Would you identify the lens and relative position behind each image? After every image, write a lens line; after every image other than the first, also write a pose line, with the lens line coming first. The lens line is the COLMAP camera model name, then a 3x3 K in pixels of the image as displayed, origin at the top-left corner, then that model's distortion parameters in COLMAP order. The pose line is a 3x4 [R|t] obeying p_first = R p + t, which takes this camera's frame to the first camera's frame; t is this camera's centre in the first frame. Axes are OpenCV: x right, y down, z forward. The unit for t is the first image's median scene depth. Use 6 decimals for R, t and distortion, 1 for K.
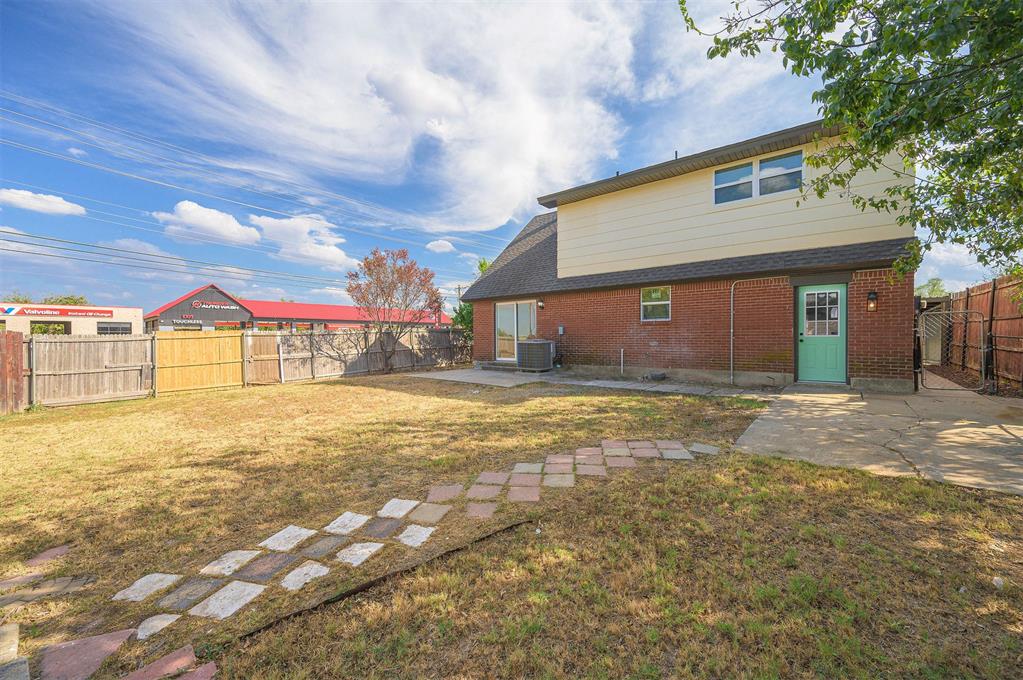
lens RADIAL K [[407.5, 0, 510.2], [0, 407.5, 340.1], [0, 0, 1]] dist [0.004428, 0.000347]
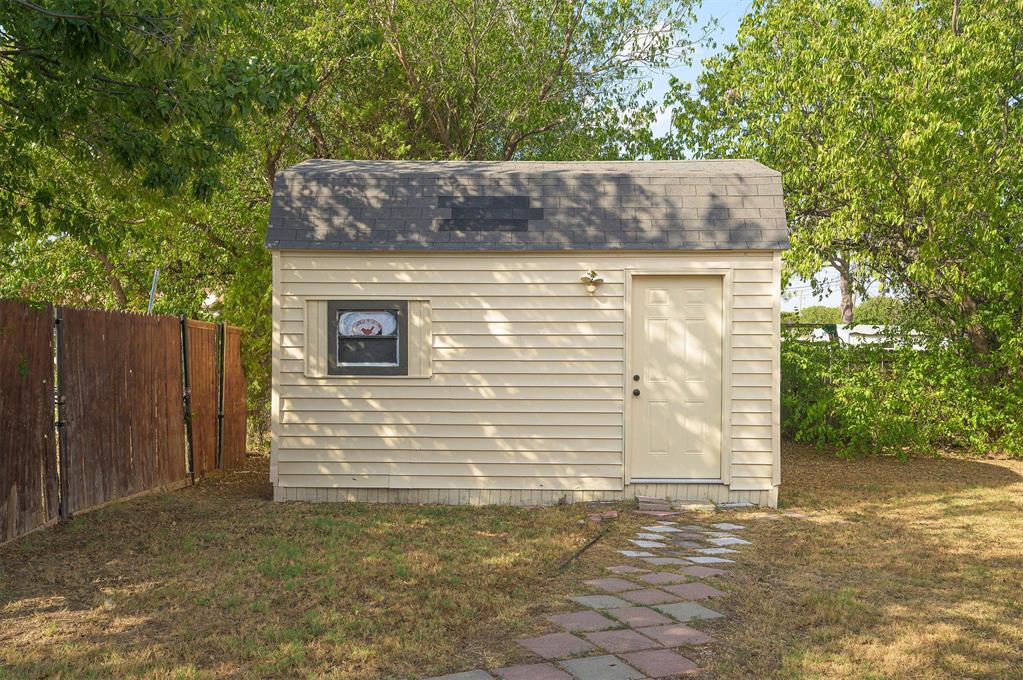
lens RADIAL K [[882.1, 0, 521.5], [0, 882.1, 339.7], [0, 0, 1]] dist [0.012713, 0.008639]
pose [[-0.789323, 0.012398, -0.613853, 0.259755], [-0.004449, 0.999654, 0.025911, -0.019017], [0.613962, 0.023183, -0.788995, 0.502413]]
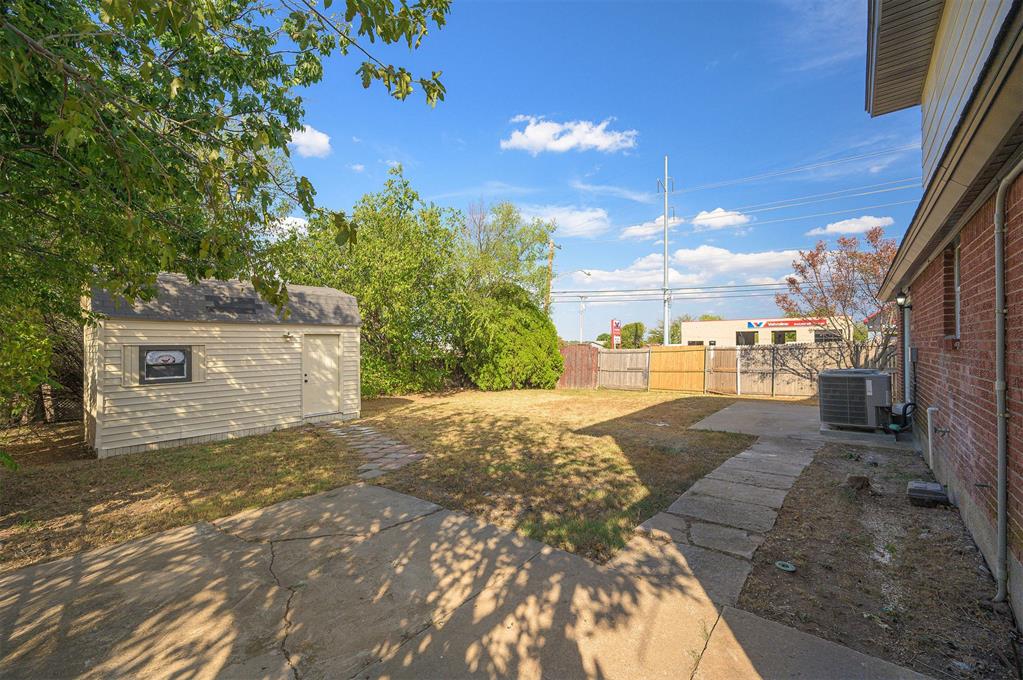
lens RADIAL K [[407.5, 0, 516.4], [0, 407.5, 341.1], [0, 0, 1]] dist [0.004428, 0.000347]
pose [[0.006555, -0.002000, -0.999977, 0.508242], [0.001021, 0.999997, -0.001993, -0.032710], [0.999978, -0.001008, 0.006557, 0.434419]]
